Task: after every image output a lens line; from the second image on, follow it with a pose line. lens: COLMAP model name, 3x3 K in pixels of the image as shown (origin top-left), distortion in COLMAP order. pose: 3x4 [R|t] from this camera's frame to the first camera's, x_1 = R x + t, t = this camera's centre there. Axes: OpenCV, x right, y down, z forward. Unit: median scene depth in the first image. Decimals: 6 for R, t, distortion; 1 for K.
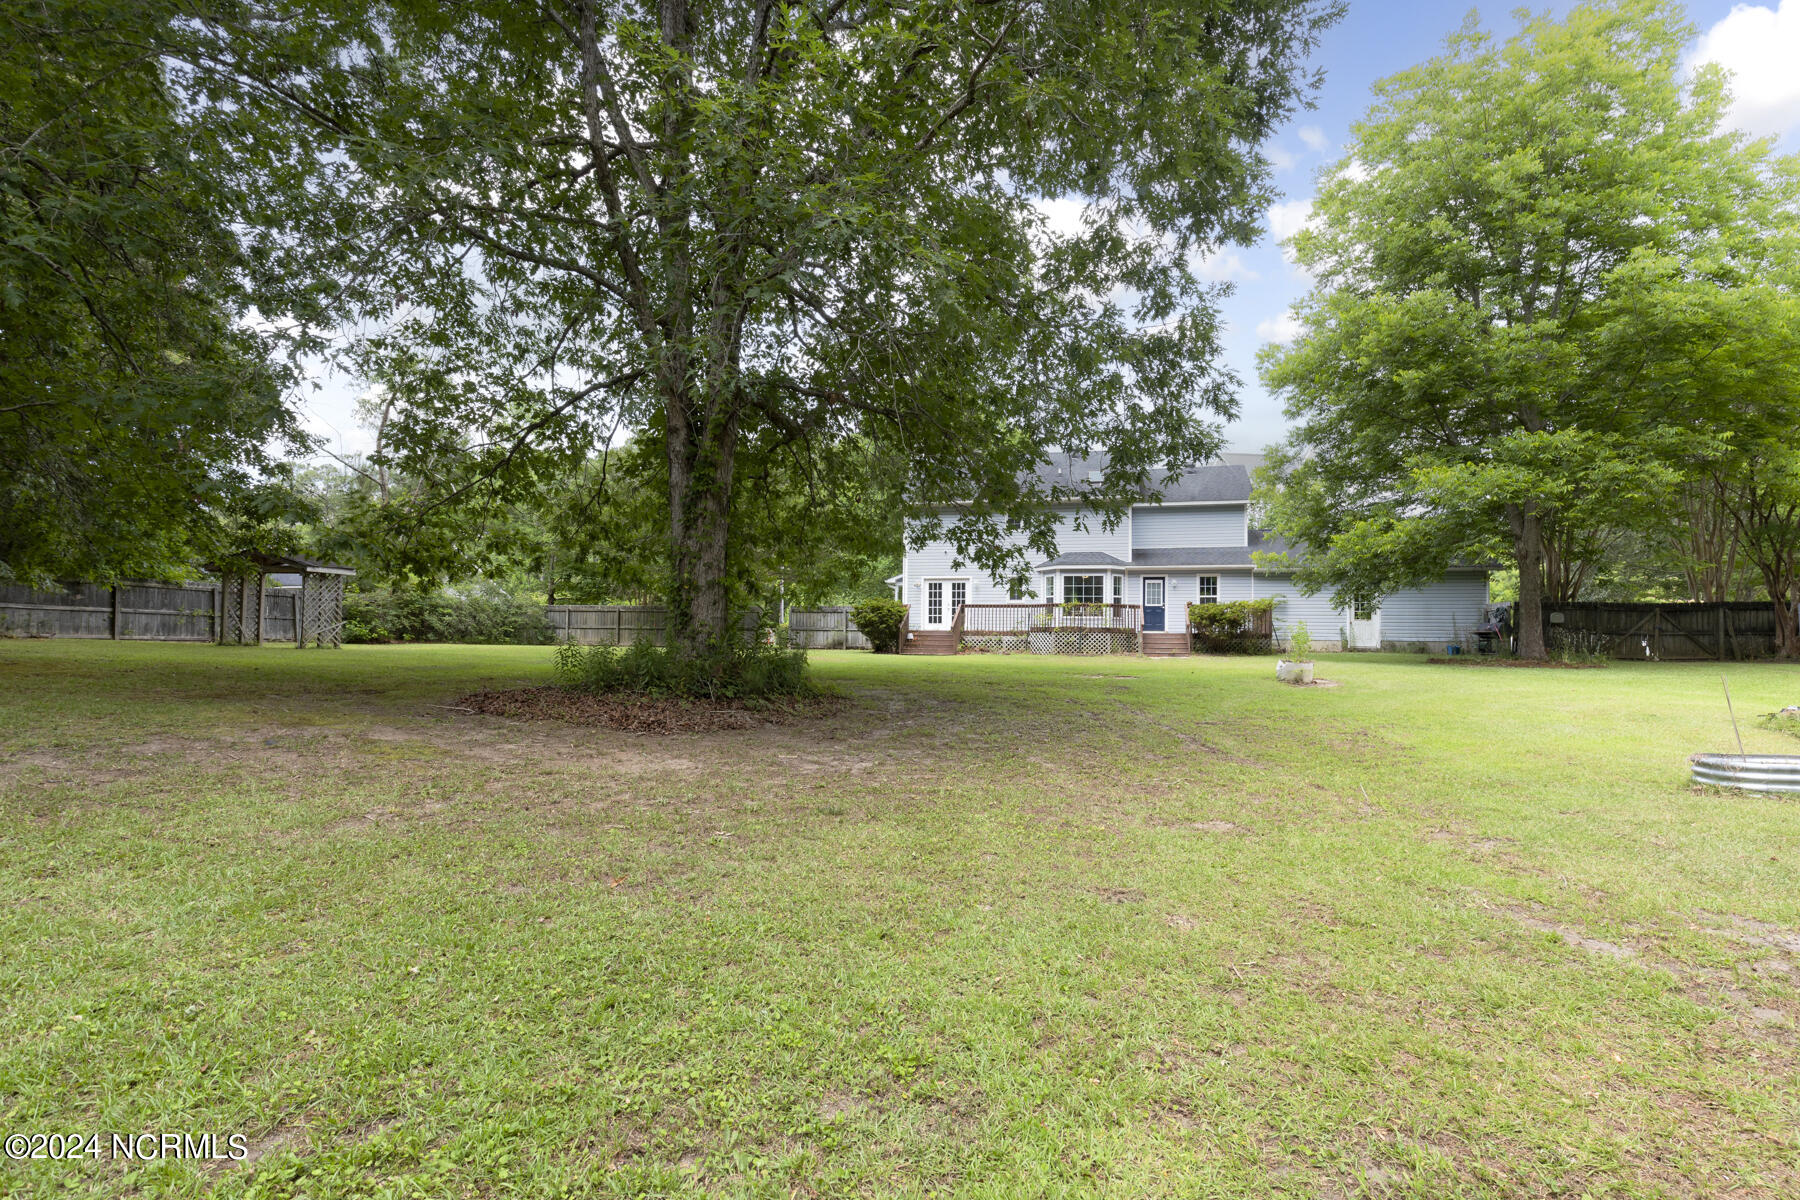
lens RADIAL K [[836.0, 0, 908.1], [0, 836.0, 600.8], [0, 0, 1]] dist [0.000406, -0.000253]
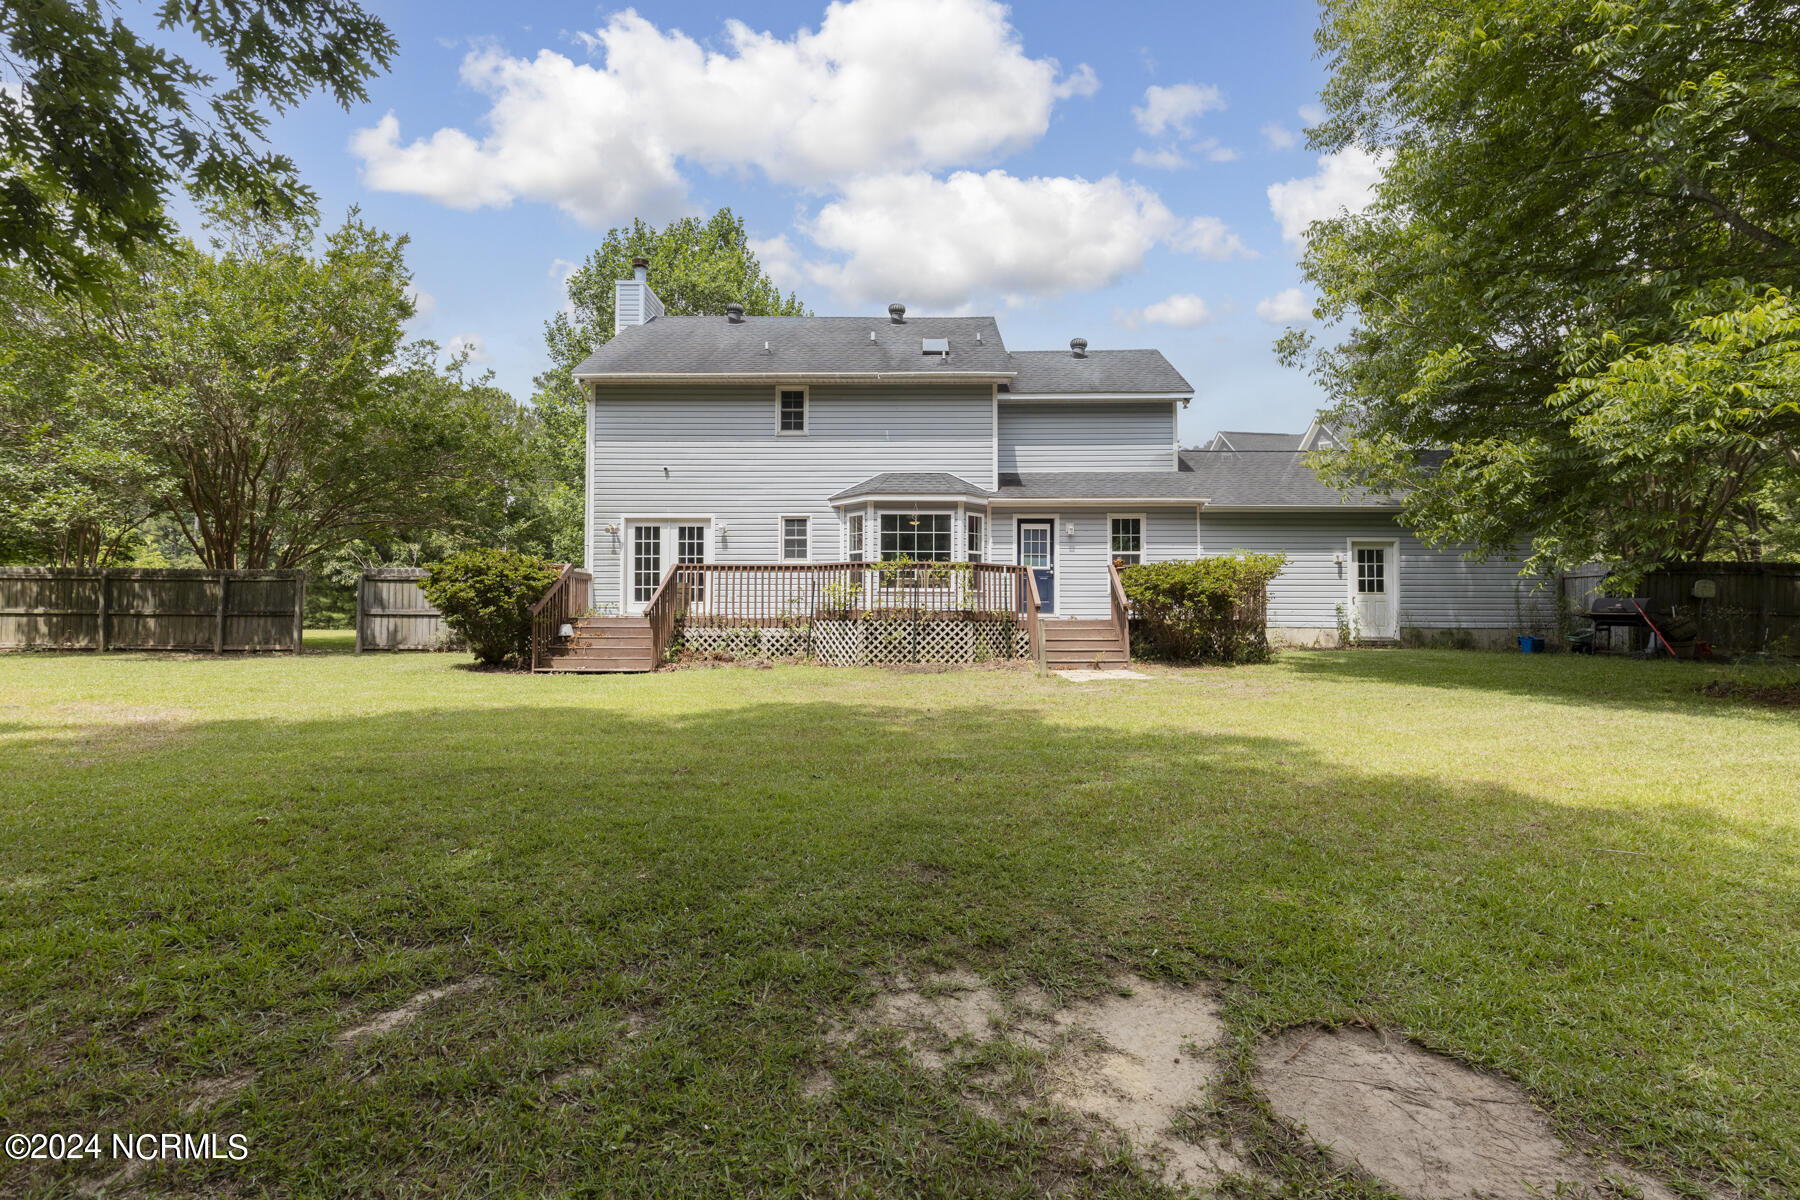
lens RADIAL K [[836.0, 0, 908.1], [0, 836.0, 600.8], [0, 0, 1]] dist [0.000406, -0.000253]
pose [[0.976033, -0.004954, 0.217568, 0.085273], [-0.003054, 0.999331, 0.036455, 0.007203], [-0.217603, -0.036245, 0.975364, 0.466425]]
